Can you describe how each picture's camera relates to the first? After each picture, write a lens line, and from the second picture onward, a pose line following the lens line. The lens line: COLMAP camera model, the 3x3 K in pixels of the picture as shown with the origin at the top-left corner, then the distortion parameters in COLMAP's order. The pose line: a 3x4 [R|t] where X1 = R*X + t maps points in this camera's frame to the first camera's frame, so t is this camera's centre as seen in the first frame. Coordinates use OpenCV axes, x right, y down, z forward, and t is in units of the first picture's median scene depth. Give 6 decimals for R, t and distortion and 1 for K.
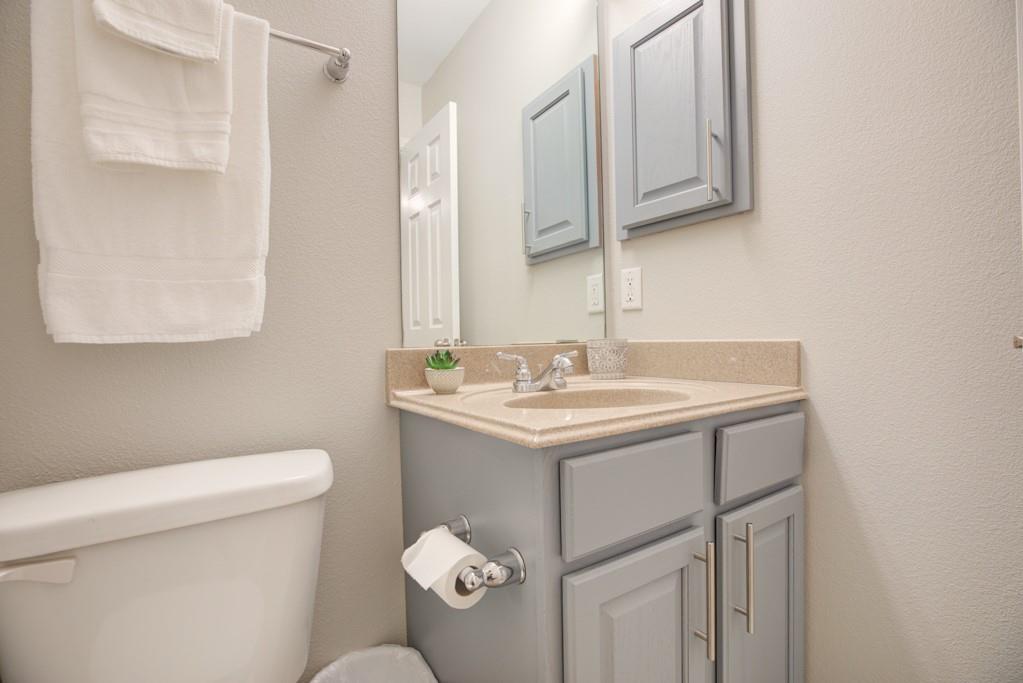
lens RADIAL K [[467.4, 0, 514.3], [0, 467.4, 340.3], [0, 0, 1]] dist [-0.043608, 0.010706]
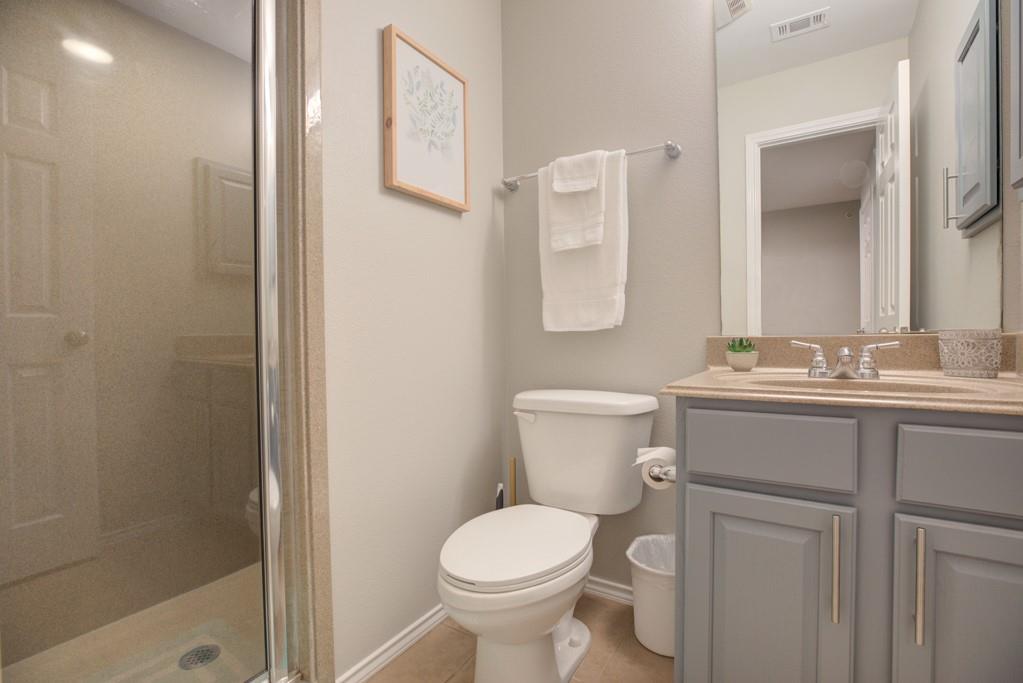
lens RADIAL K [[467.4, 0, 514.3], [0, 467.4, 340.3], [0, 0, 1]] dist [-0.043608, 0.010706]
pose [[0.399531, 0.026832, -0.916327, 0.801129], [0.003629, 0.999517, 0.030851, -0.014718], [0.916712, -0.015652, 0.399241, -0.100570]]
